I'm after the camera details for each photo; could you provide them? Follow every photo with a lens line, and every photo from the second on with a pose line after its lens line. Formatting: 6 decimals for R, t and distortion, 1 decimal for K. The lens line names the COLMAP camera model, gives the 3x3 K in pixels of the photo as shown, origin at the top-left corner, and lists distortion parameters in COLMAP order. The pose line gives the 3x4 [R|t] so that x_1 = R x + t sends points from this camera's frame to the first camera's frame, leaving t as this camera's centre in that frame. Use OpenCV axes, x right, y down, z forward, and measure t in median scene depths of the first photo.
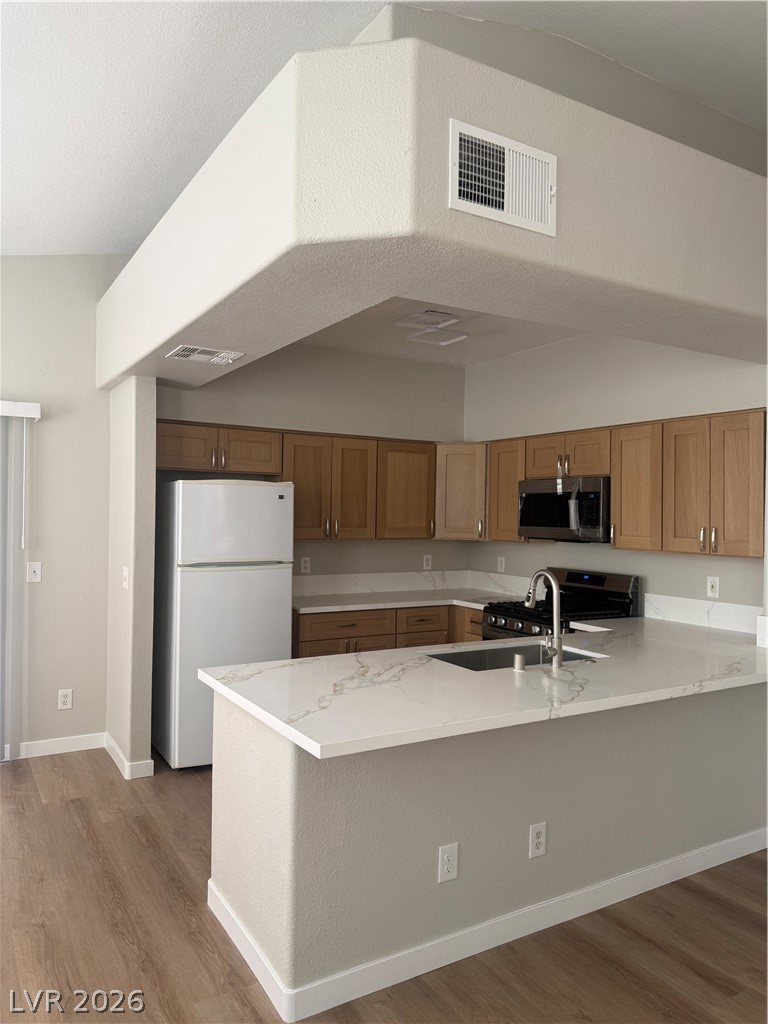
lens RADIAL K [[723.5, 0, 380.0], [0, 723.5, 516.6], [0, 0, 1]] dist [0.074510, -0.102472]
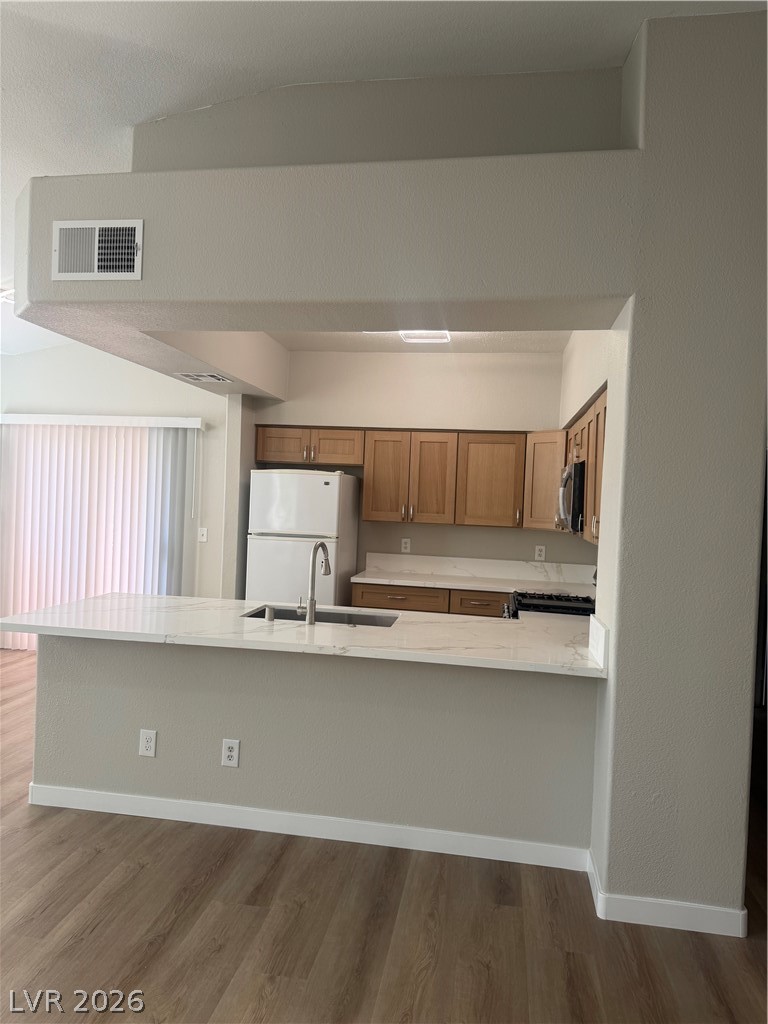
lens RADIAL K [[723.5, 0, 380.0], [0, 723.5, 516.6], [0, 0, 1]] dist [0.074510, -0.102472]
pose [[0.763692, 0.032930, -0.644740, 0.744986], [-0.032776, 0.999388, 0.012220, 0.011309], [0.644748, 0.011799, 0.764304, 0.133391]]
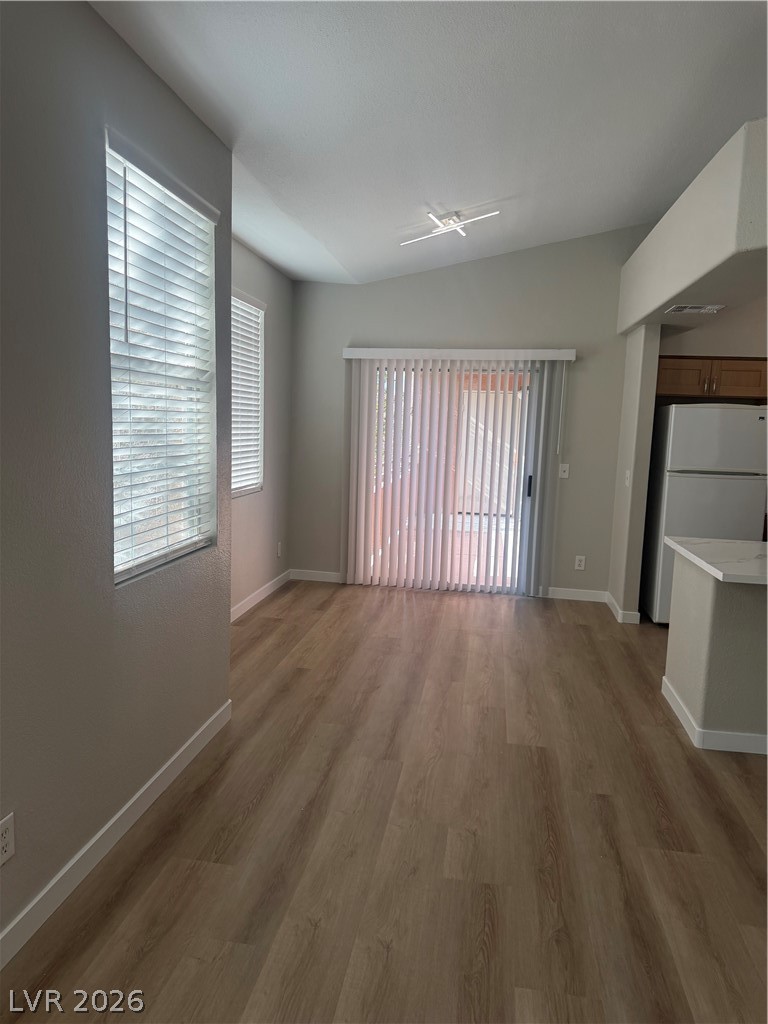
lens RADIAL K [[723.5, 0, 380.0], [0, 723.5, 516.6], [0, 0, 1]] dist [0.074510, -0.102472]
pose [[0.769632, 0.093155, -0.631656, 0.155771], [-0.023167, 0.992722, 0.118176, 0.005571], [0.638068, -0.076318, 0.766189, -0.326190]]
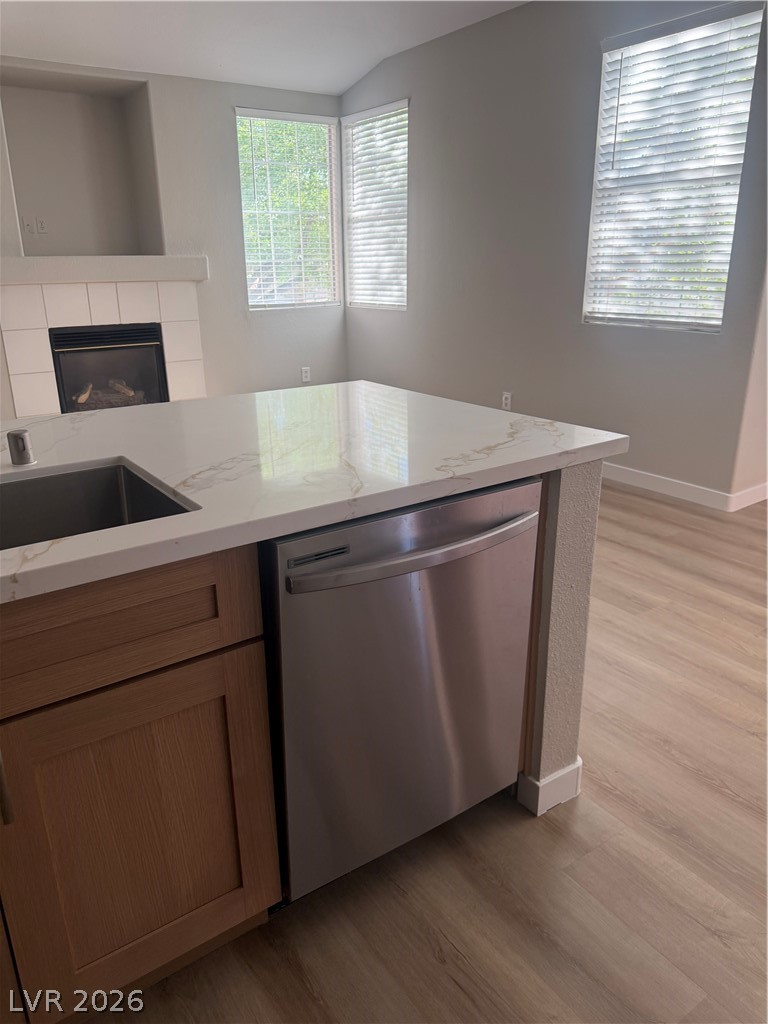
lens RADIAL K [[727.4, 0, 382.6], [0, 727.4, 506.4], [0, 0, 1]] dist [0.075838, -0.122789]
pose [[-0.997456, 0.016616, -0.069323, -0.011416], [-0.006386, 0.947719, 0.319042, 0.052568], [0.071000, 0.318673, -0.945202, 1.016252]]
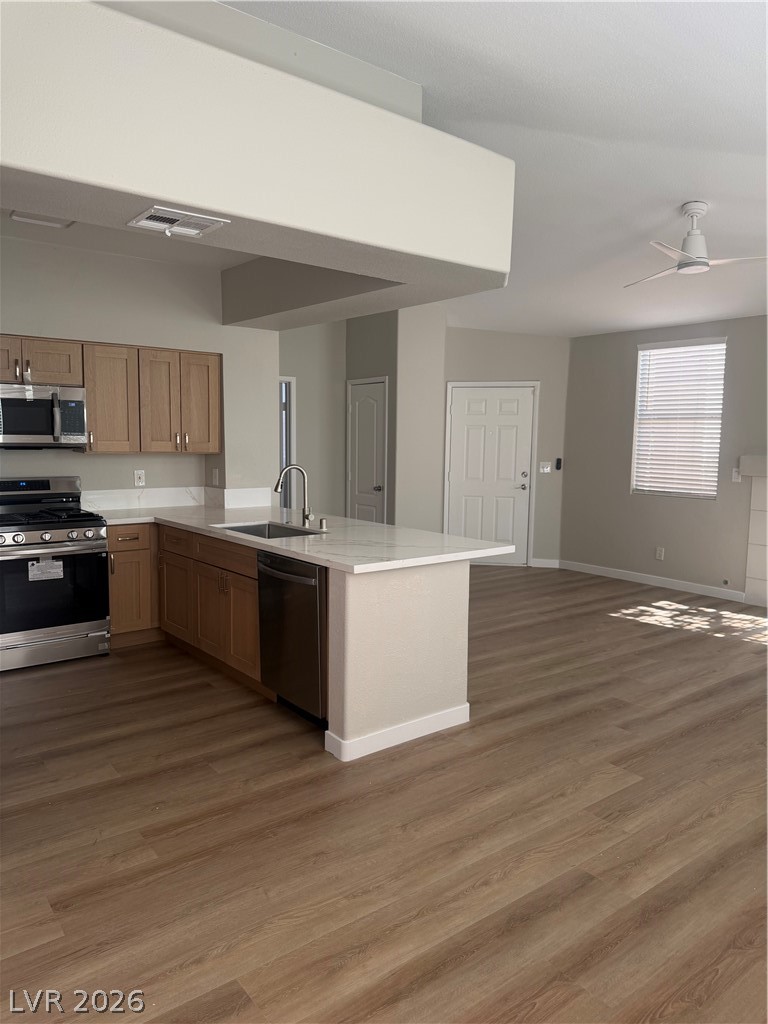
lens RADIAL K [[723.5, 0, 380.0], [0, 723.5, 516.6], [0, 0, 1]] dist [0.074510, -0.102472]
pose [[-0.121083, -0.129913, 0.984105, -0.890087], [-0.009957, 0.991508, 0.129665, -0.009532], [-0.992592, 0.005901, -0.121348, 0.721421]]
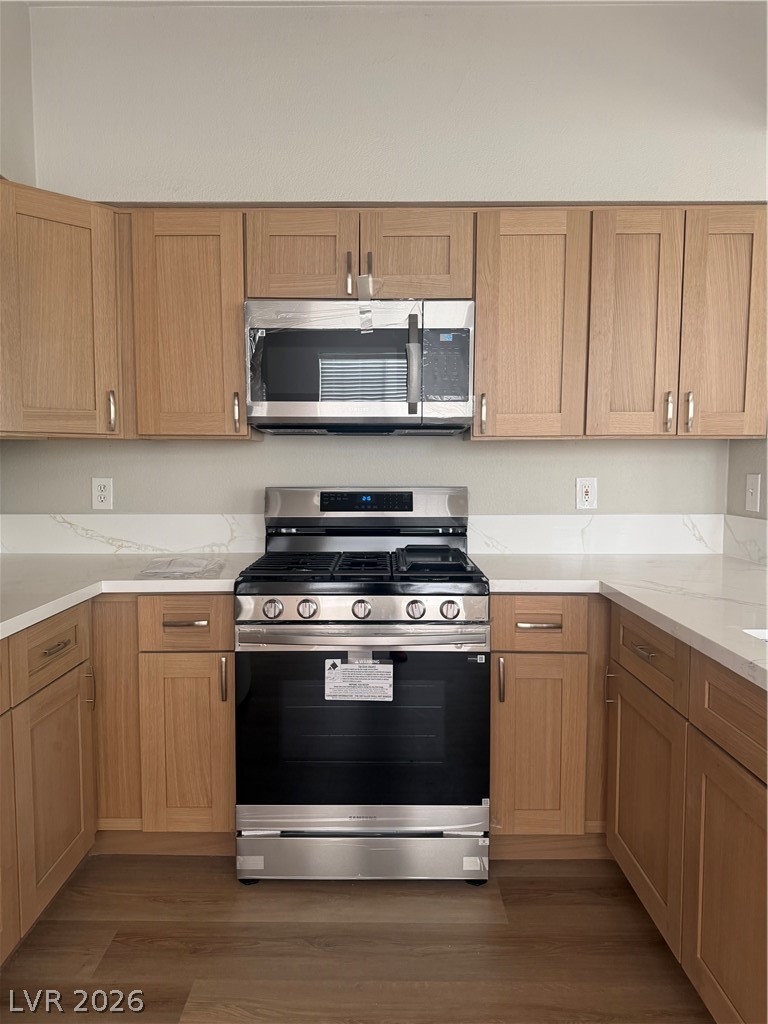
lens RADIAL K [[723.5, 0, 380.0], [0, 723.5, 516.6], [0, 0, 1]] dist [0.074510, -0.102472]
pose [[0.516174, -0.082255, 0.852525, -0.197869], [0.014056, 0.996057, 0.087593, 0.056440], [-0.856368, -0.033230, 0.515295, 0.812387]]
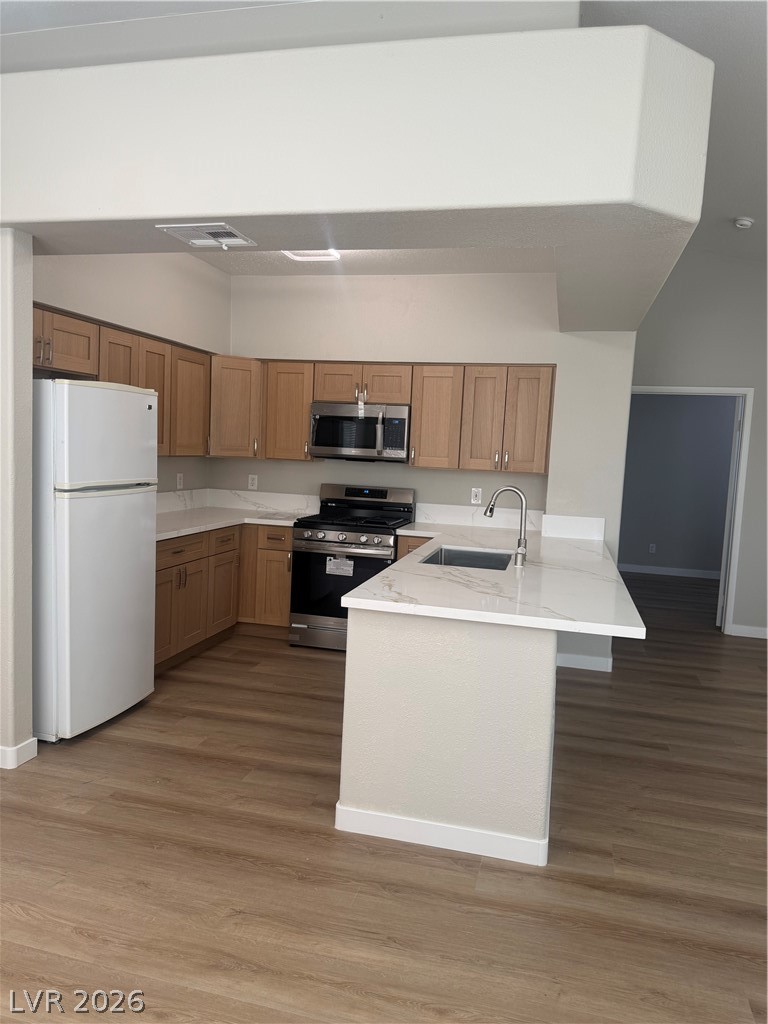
lens RADIAL K [[723.5, 0, 380.0], [0, 723.5, 516.6], [0, 0, 1]] dist [0.074510, -0.102472]
pose [[0.711243, -0.051874, 0.701029, -0.573950], [-0.031563, 0.993911, 0.105569, 0.001224], [-0.702237, -0.097212, 0.705275, 0.201793]]
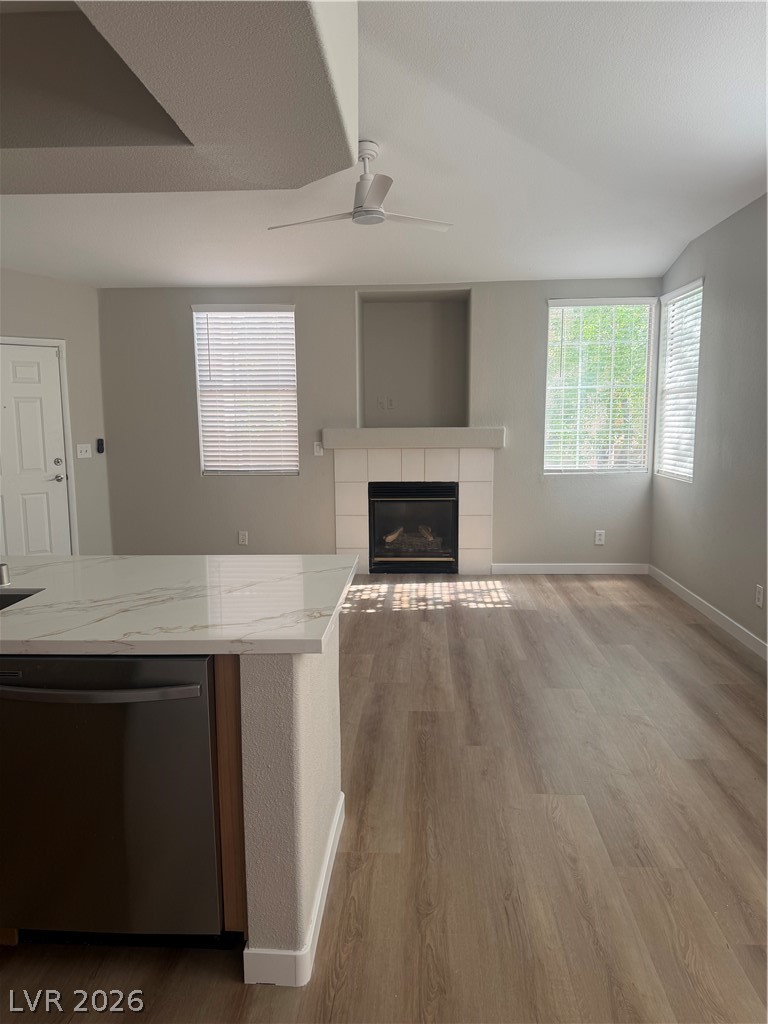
lens RADIAL K [[719.2, 0, 388.0], [0, 719.2, 515.3], [0, 0, 1]] dist [0.074852, -0.095408]
pose [[-0.833442, -0.086970, 0.545721, -0.410232], [-0.004805, 0.988641, 0.150219, 0.007520], [-0.552587, 0.122576, -0.824392, 0.963569]]
